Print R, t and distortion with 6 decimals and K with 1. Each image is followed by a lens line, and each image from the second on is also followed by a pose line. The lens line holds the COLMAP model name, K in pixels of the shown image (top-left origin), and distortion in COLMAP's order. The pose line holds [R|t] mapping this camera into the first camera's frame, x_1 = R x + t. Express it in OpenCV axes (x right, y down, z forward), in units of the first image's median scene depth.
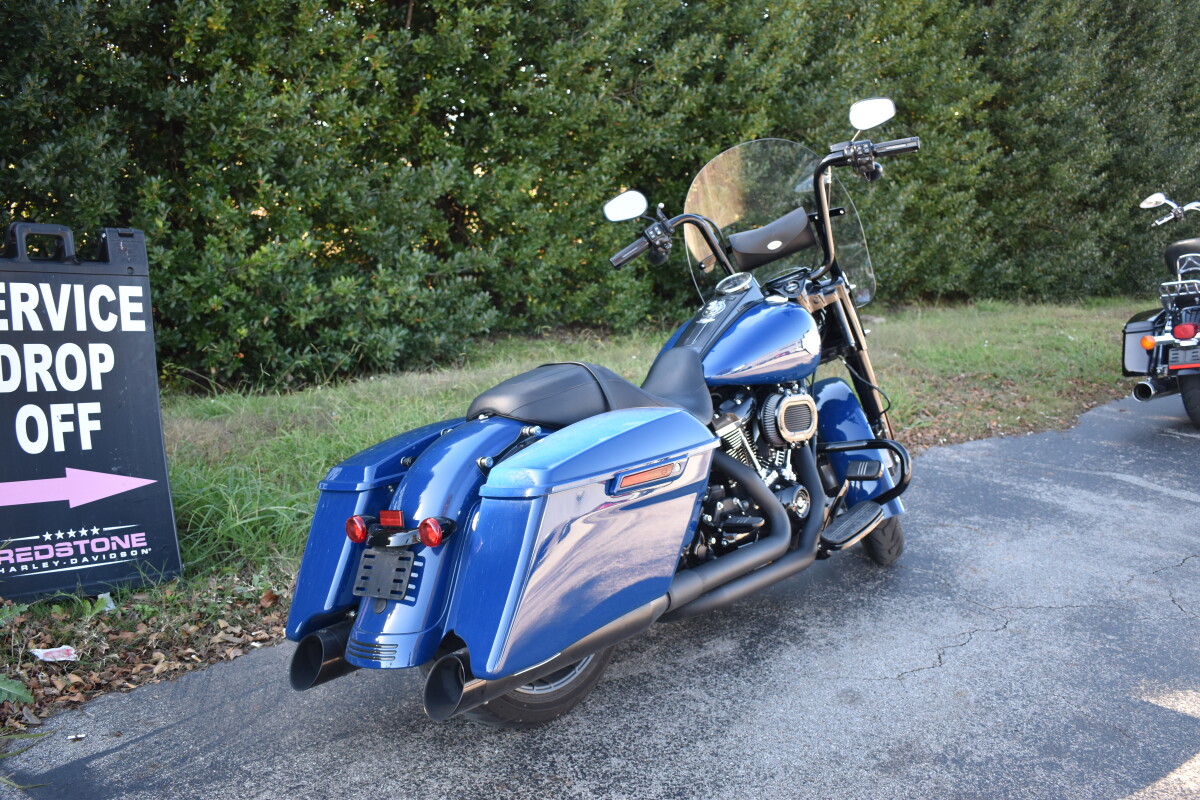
lens RADIAL K [[1117.4, 0, 599.5], [0, 1117.4, 369.9], [0, 0, 1]] dist [-0.061278, -0.006235]
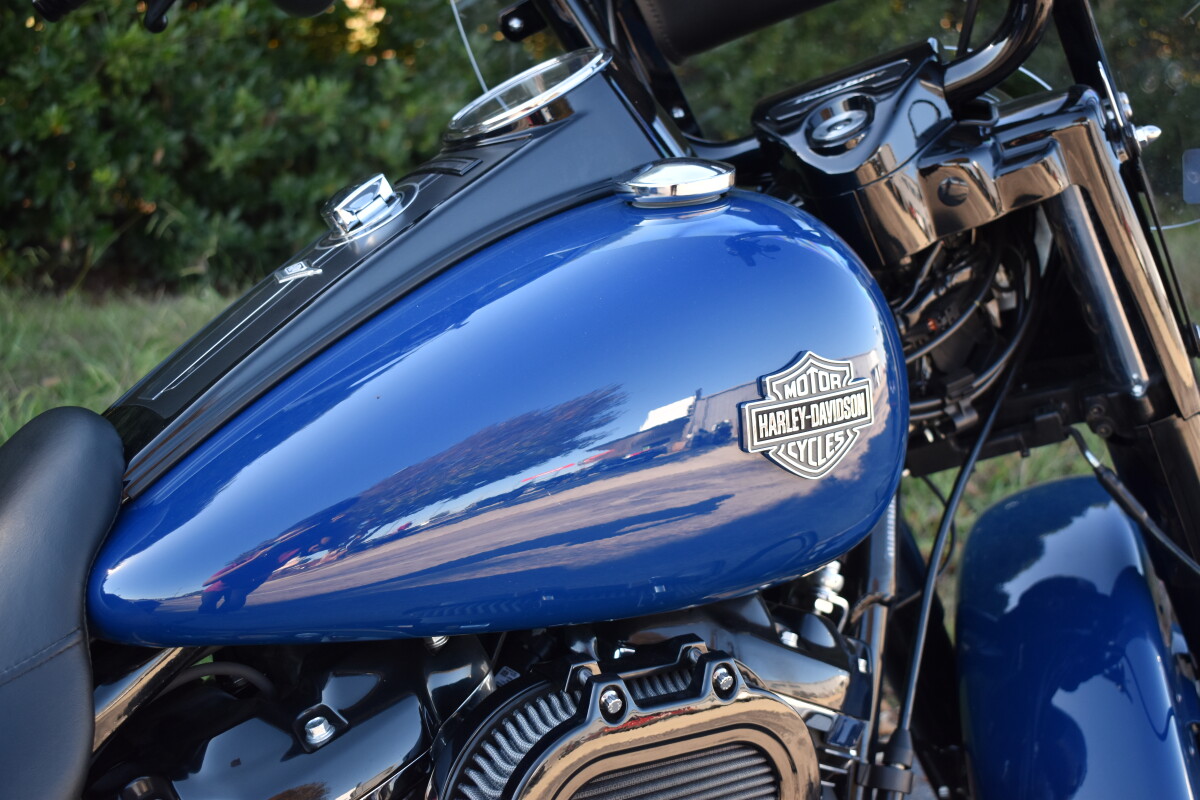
lens RADIAL K [[1574.9, 0, 600.0], [0, 1574.9, 400.0], [0, 0, 1]] dist [-0.023199, -0.026723]
pose [[0.969498, 0.082024, -0.230968, 0.093134], [-0.057809, 0.992279, 0.109733, -0.023756], [0.238185, -0.093034, 0.966754, 0.314866]]
